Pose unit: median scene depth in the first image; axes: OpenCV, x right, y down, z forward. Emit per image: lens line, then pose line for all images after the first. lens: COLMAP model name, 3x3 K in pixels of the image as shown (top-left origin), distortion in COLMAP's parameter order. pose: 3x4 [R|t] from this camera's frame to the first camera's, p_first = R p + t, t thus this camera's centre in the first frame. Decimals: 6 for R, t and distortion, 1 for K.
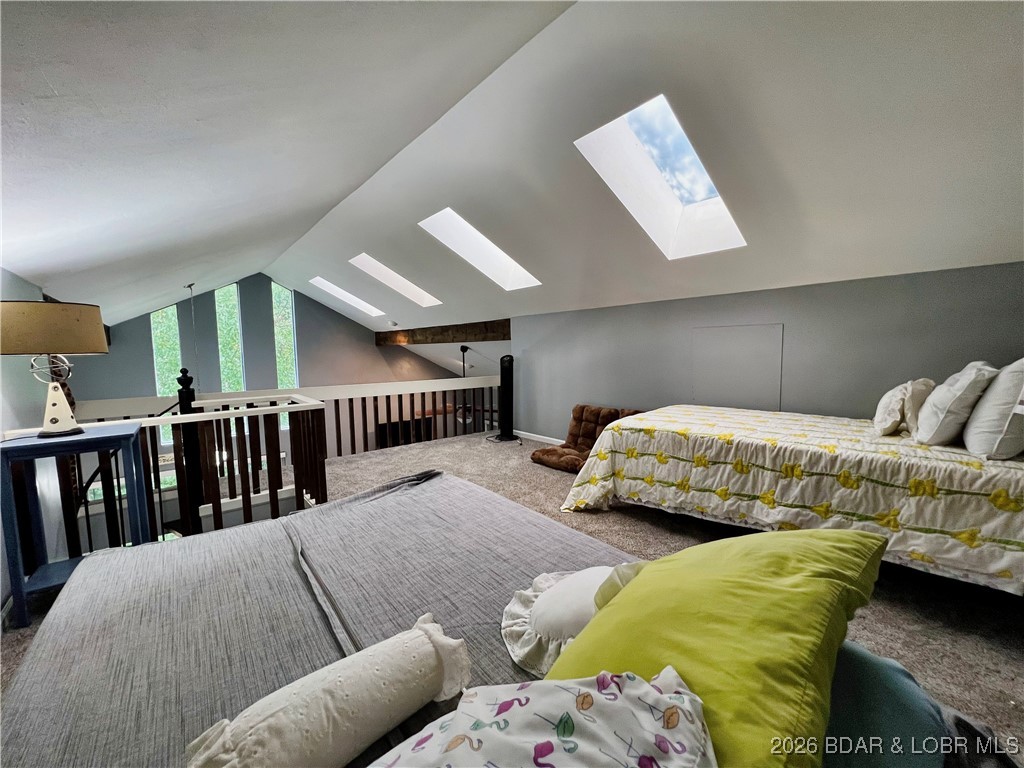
lens RADIAL K [[408.3, 0, 510.0], [0, 408.3, 380.7], [0, 0, 1]] dist [0.002483, -0.000217]
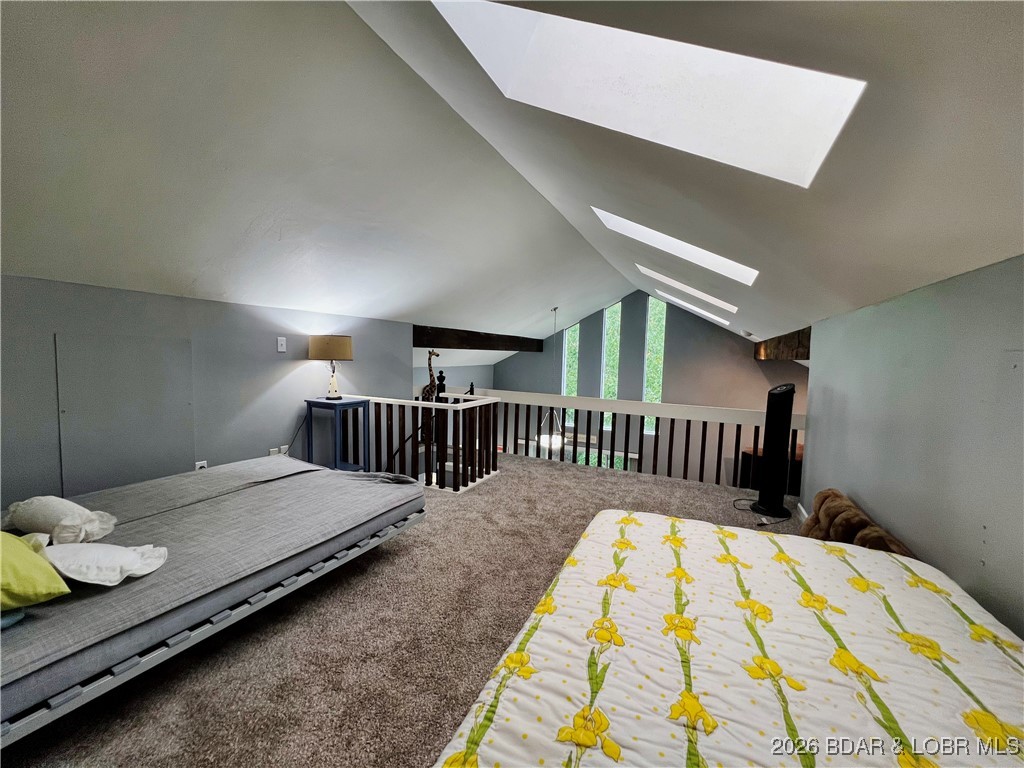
lens RADIAL K [[408.3, 0, 510.0], [0, 408.3, 380.7], [0, 0, 1]] dist [0.002483, -0.000217]
pose [[0.419271, 0.093033, -0.903082, 0.668268], [-0.108087, 0.992776, 0.052092, -0.095484], [0.901404, 0.075770, 0.426298, 0.559013]]
